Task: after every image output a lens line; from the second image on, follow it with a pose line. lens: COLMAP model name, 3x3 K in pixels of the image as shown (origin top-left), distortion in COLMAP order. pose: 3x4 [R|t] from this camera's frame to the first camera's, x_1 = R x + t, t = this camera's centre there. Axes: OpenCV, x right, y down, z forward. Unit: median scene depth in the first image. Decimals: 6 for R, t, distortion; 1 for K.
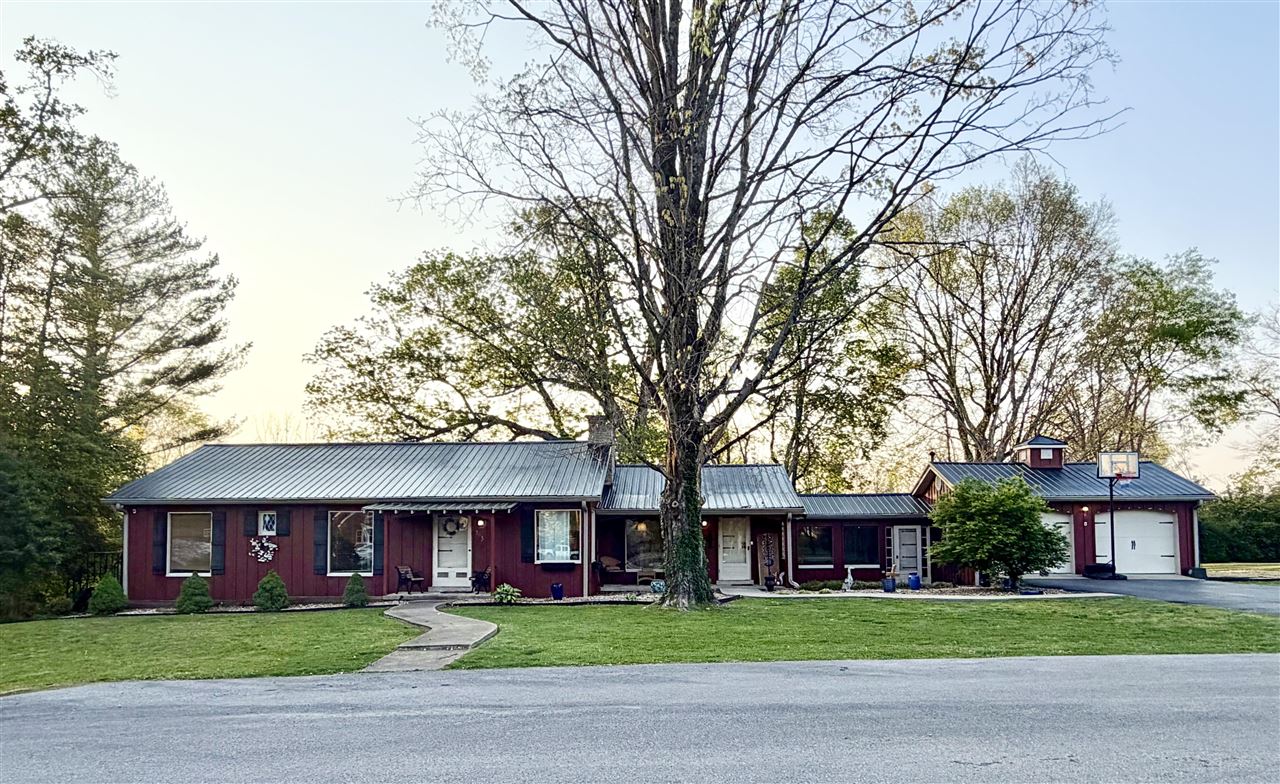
lens RADIAL K [[869.3, 0, 640.6], [0, 869.3, 484.9], [0, 0, 1]] dist [-0.007944, -0.000958]
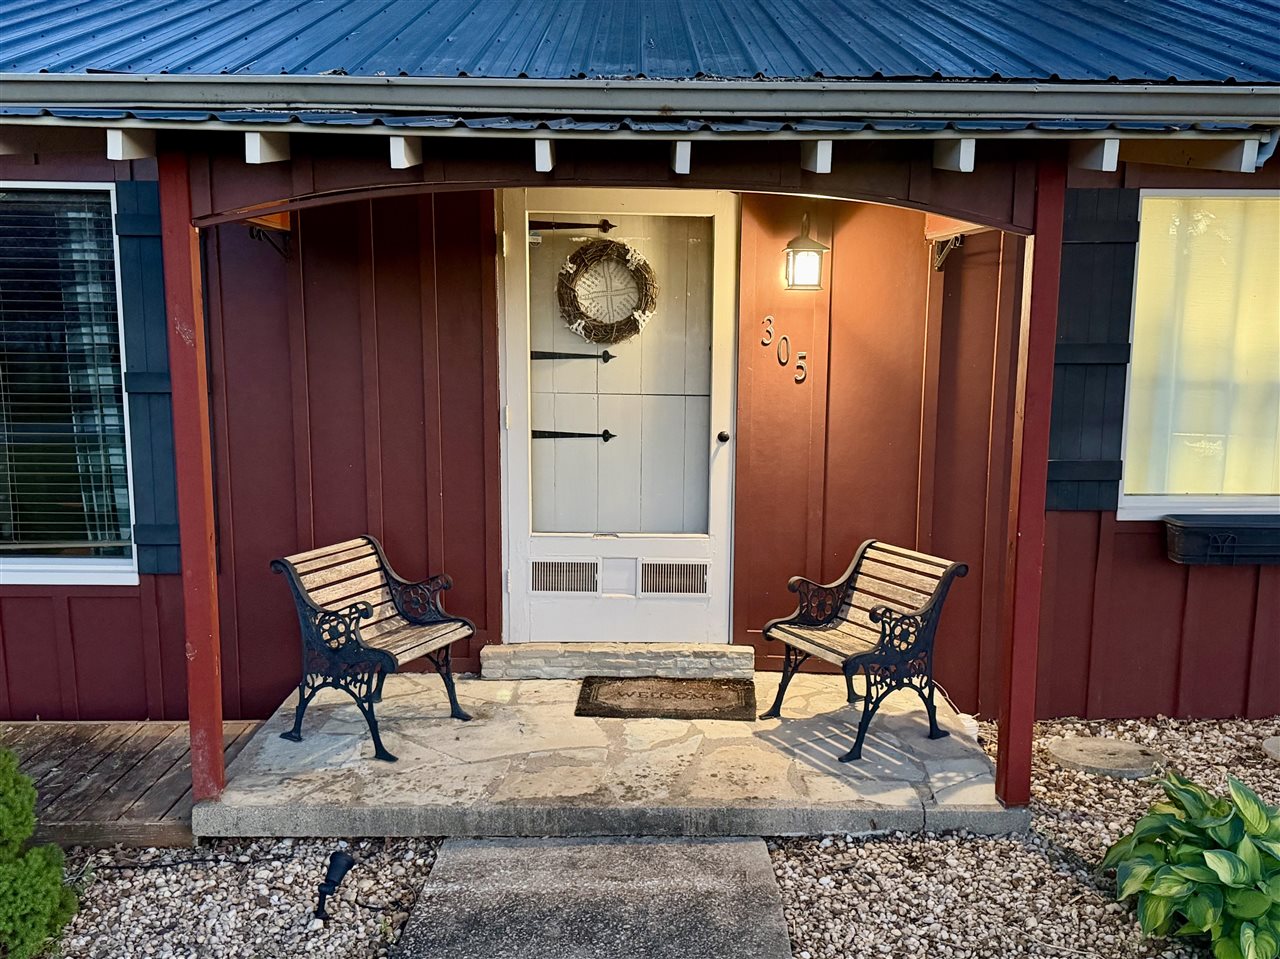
lens RADIAL K [[1120.3, 0, 640.0], [0, 1120.3, 479.5], [0, 0, 1]] dist [0.086438, -0.134296]
pose [[0.999418, 0.009375, 0.032803, -0.127512], [-0.016008, 0.977948, 0.208232, 0.022419], [-0.030128, -0.208636, 0.977529, 0.457232]]
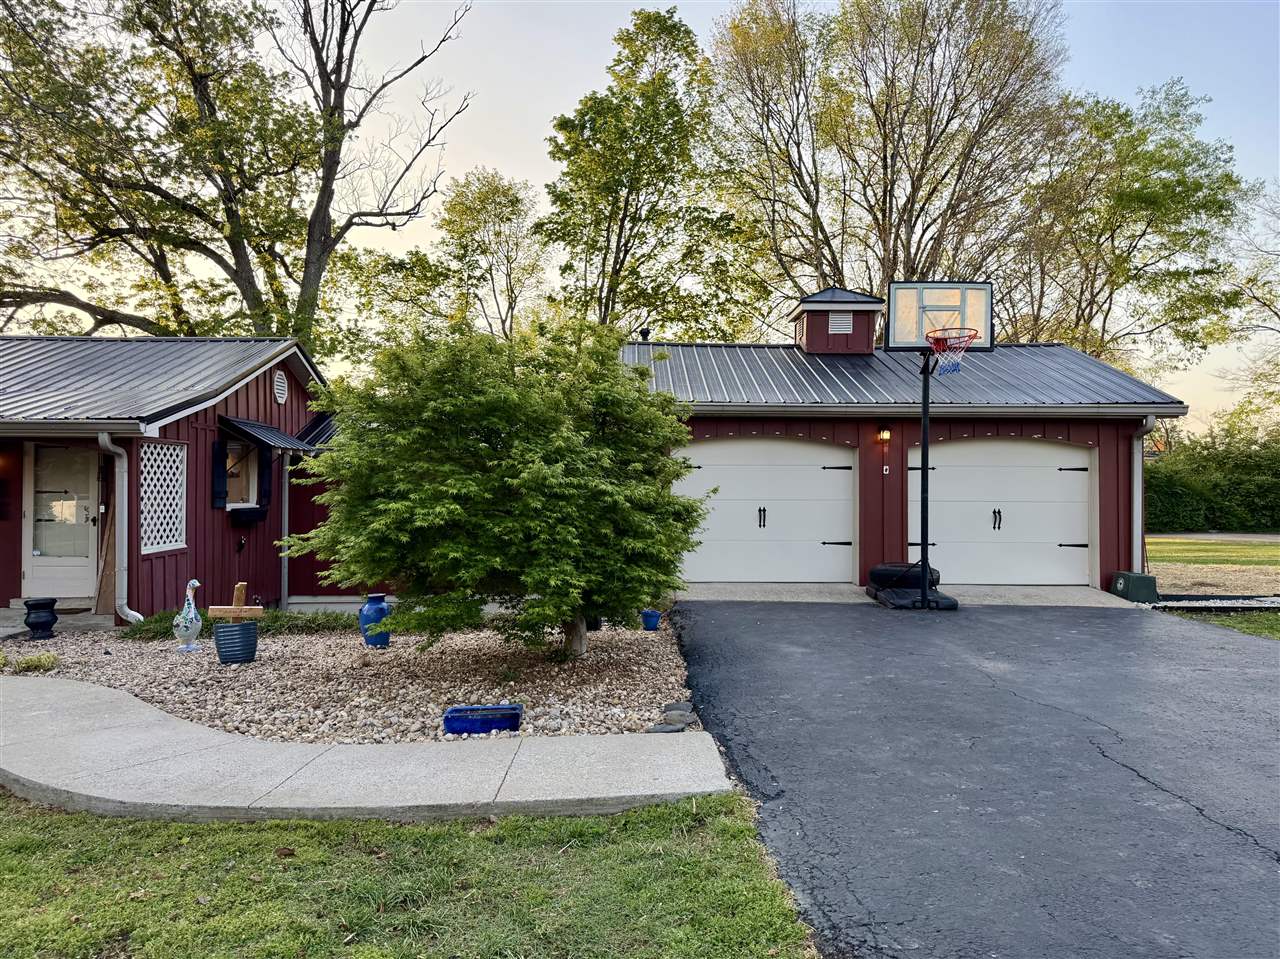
lens RADIAL K [[921.4, 0, 657.7], [0, 921.4, 485.6], [0, 0, 1]] dist [0.060936, -0.088920]
pose [[0.998027, 0.007717, 0.062312, 0.235916], [-0.011120, 0.998454, 0.054455, 0.018512], [-0.061796, -0.055041, 0.996570, 0.349506]]
